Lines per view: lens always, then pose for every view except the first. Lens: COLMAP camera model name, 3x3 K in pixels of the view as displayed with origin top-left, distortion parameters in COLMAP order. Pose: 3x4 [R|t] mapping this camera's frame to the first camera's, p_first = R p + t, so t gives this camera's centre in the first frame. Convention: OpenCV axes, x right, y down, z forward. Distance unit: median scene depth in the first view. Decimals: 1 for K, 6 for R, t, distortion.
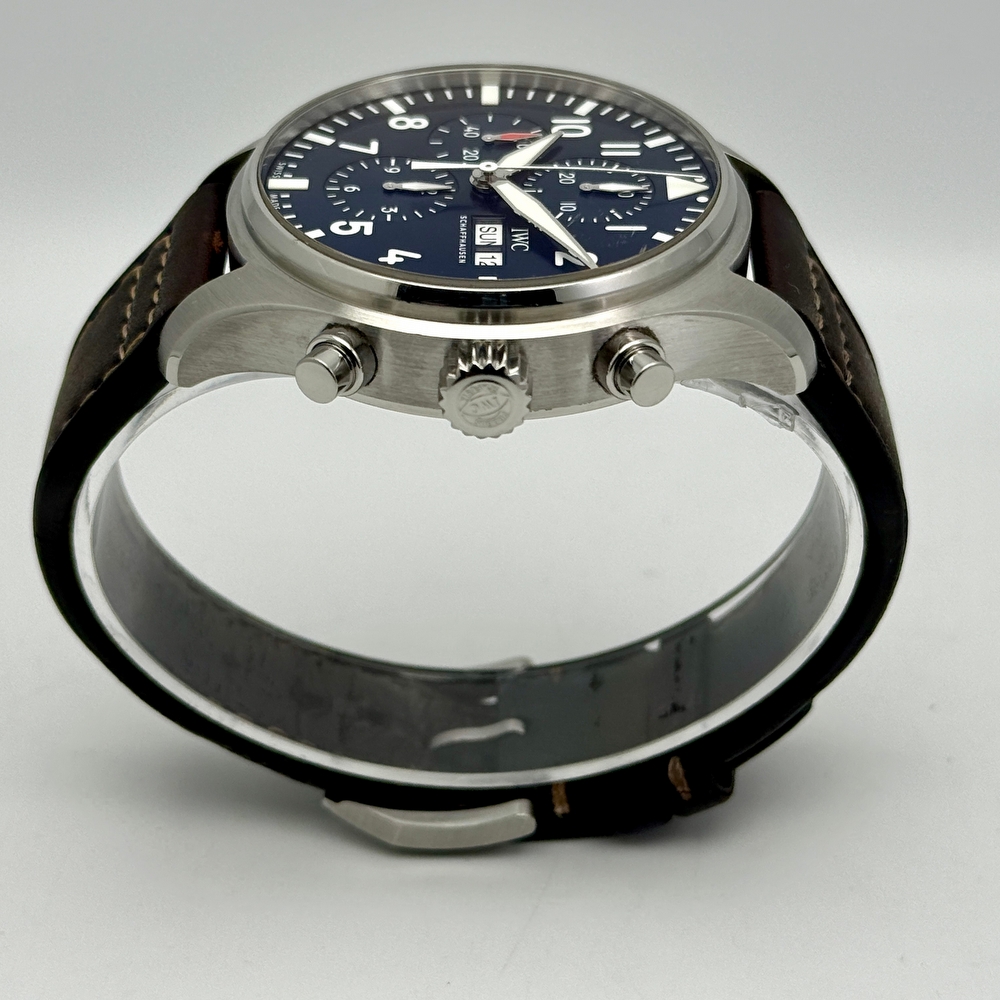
lens RADIAL K [[2737.5, 0, 494.7], [0, 2737.5, 500.0], [0, 0, 1]] dist [0.230525, 0.000000]
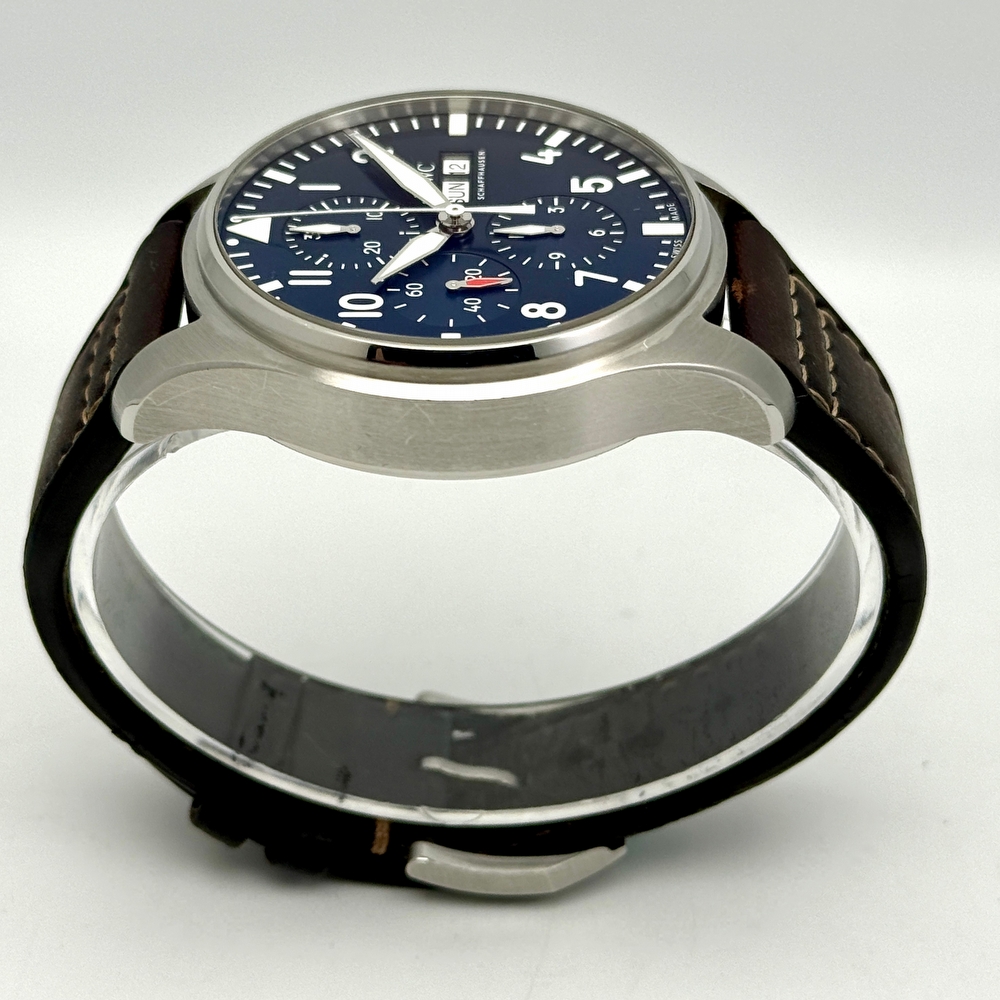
lens RADIAL K [[2737.5, 0, 497.1], [0, 2737.5, 503.4], [0, 0, 1]] dist [0.230525, 0.000000]
pose [[-0.999997, -0.002565, -0.000525, -0.016652], [-0.001280, 0.303962, 0.952683, -0.999799], [-0.002284, 0.952681, -0.303964, 1.381904]]
